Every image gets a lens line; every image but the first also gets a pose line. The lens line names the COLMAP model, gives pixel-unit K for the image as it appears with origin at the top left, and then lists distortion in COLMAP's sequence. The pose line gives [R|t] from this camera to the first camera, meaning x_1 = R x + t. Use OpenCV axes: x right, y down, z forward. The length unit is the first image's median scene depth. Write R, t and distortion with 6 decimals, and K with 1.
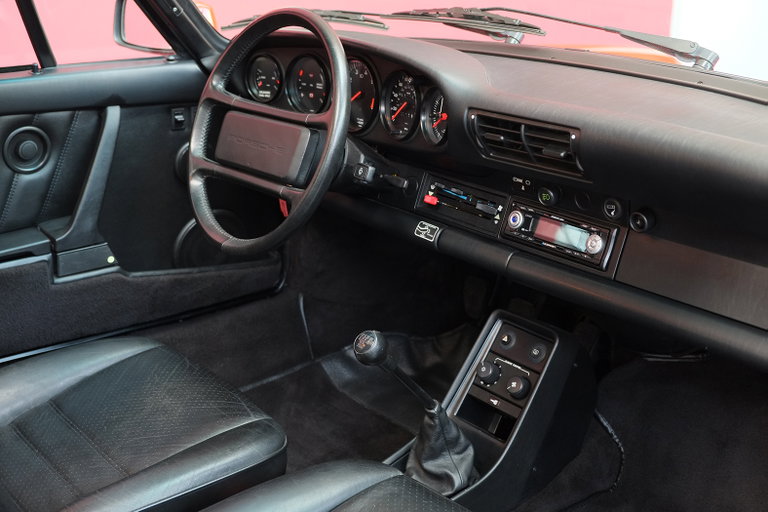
lens RADIAL K [[963.1, 0, 383.7], [0, 963.1, 256.7], [0, 0, 1]] dist [-0.010639, 0.000000]
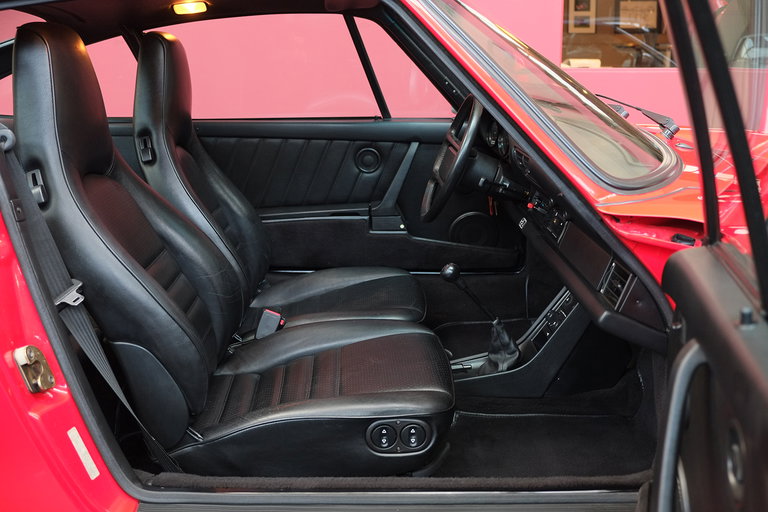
lens RADIAL K [[834.6, 0, 384.5], [0, 834.6, 255.5], [0, 0, 1]] dist [-0.006422, 0.000000]
pose [[0.788877, 0.151049, -0.595698, 0.654906], [-0.195742, 0.980598, -0.010572, 0.082682], [0.582544, 0.124944, 0.803139, -0.275520]]
